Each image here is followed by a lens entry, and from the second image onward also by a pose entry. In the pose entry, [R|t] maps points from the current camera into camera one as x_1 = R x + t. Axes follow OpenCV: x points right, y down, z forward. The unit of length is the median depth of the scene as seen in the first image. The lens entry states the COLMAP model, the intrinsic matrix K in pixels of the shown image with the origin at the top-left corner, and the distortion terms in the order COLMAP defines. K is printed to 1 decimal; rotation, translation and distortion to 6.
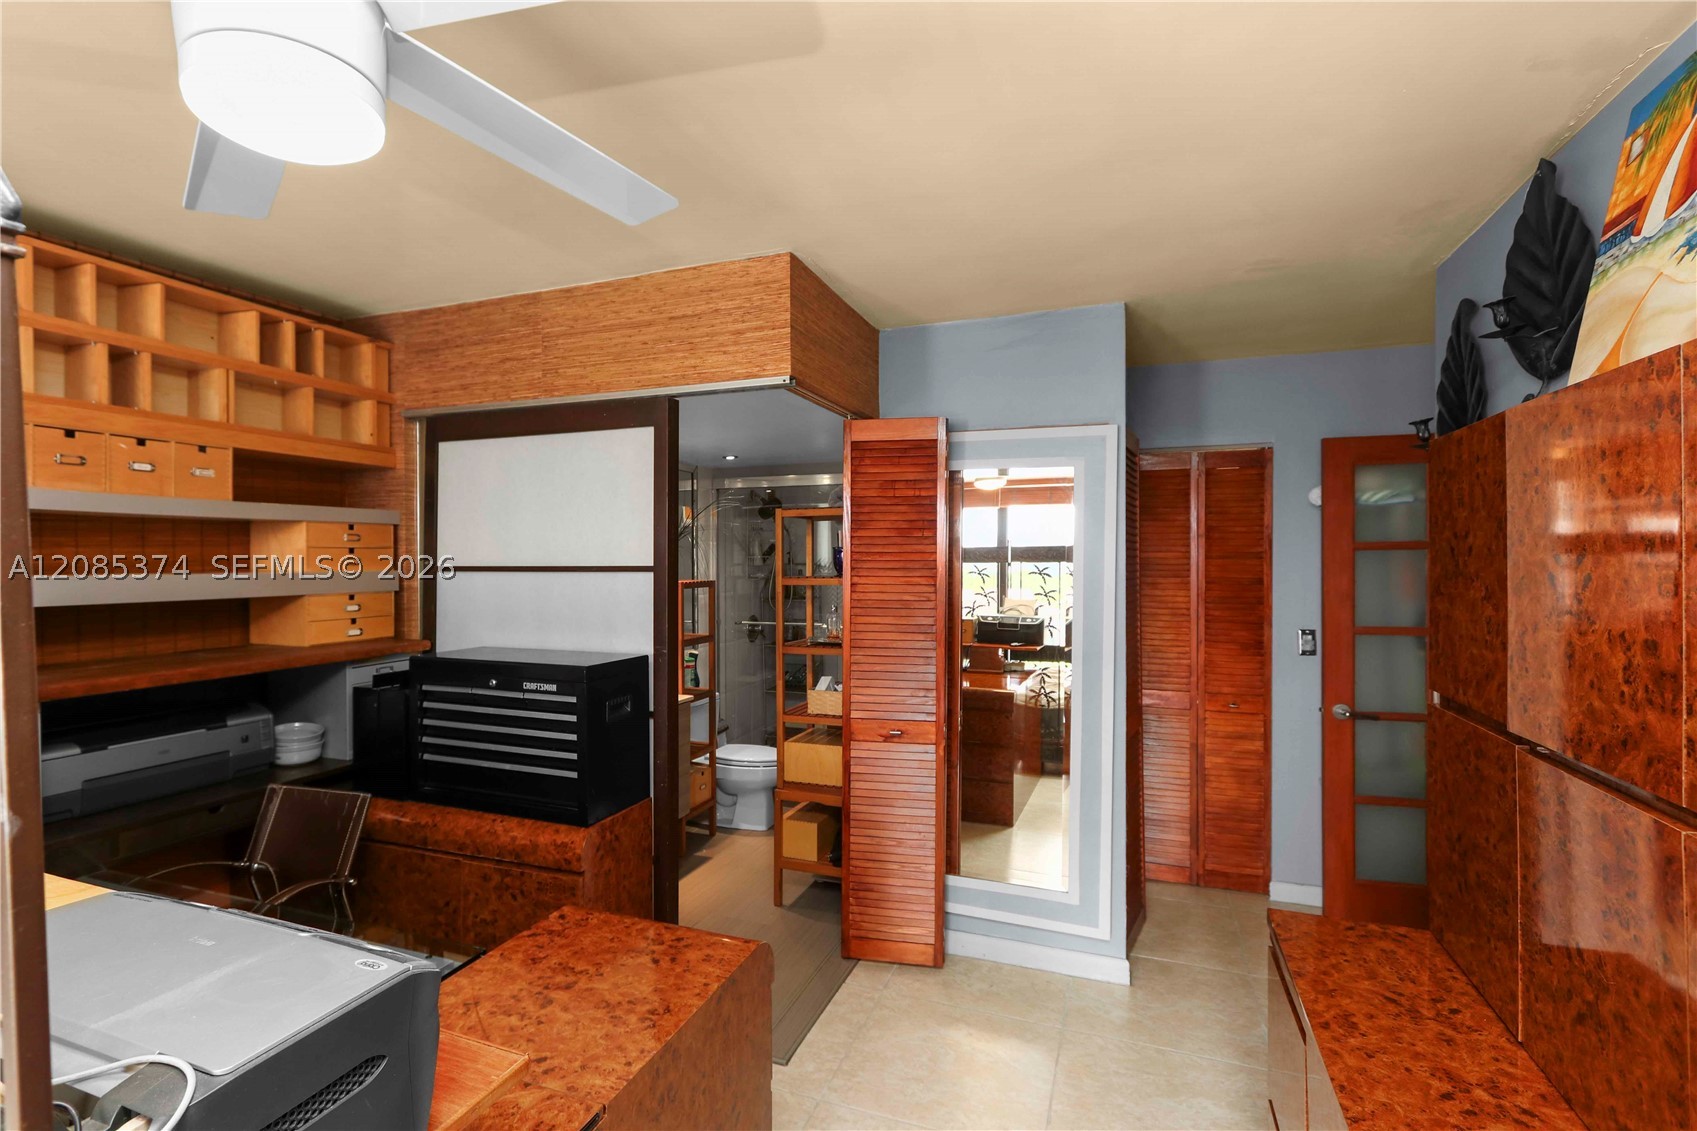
lens RADIAL K [[802.8, 0, 842.8], [0, 802.8, 564.1], [0, 0, 1]] dist [0.002397, 0.005587]
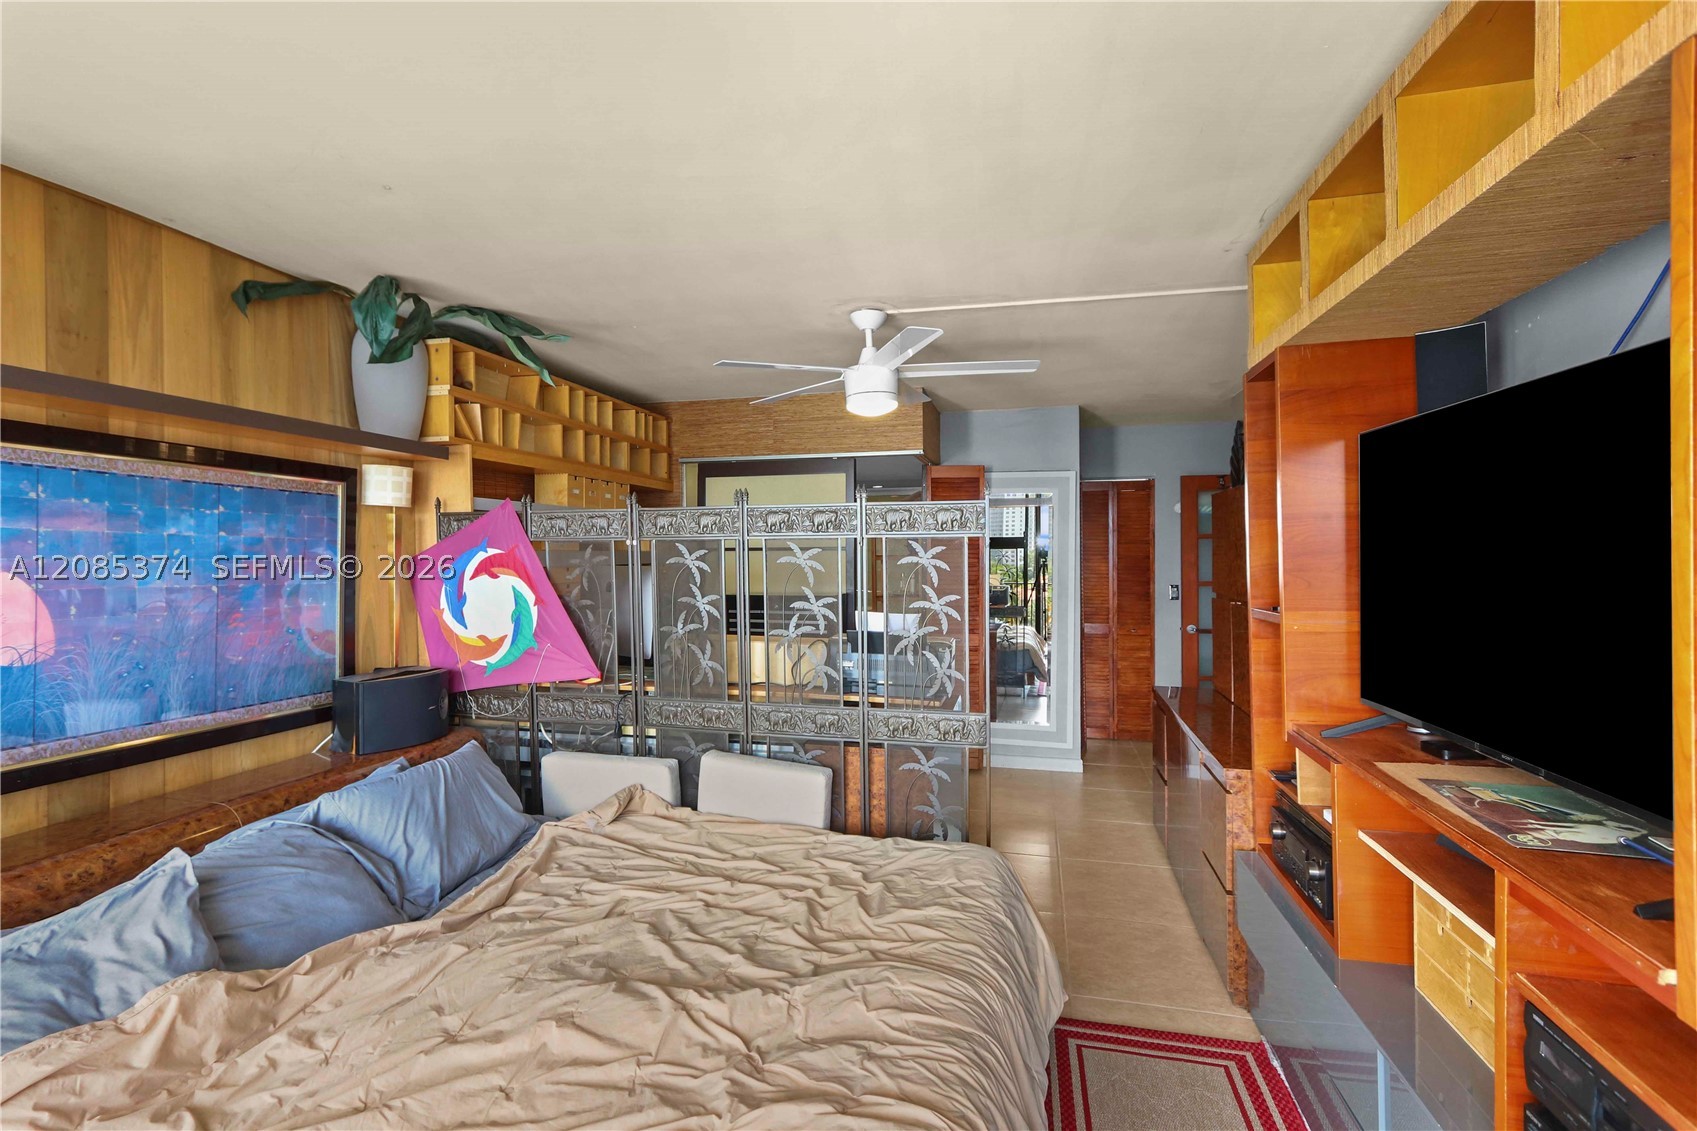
lens RADIAL K [[802.8, 0, 851.2], [0, 802.8, 558.3], [0, 0, 1]] dist [0.002397, 0.005587]
pose [[0.991754, -0.004634, 0.128073, -0.392025], [0.004850, 0.999987, -0.001369, 0.026719], [-0.128065, 0.001979, 0.991764, -0.737666]]
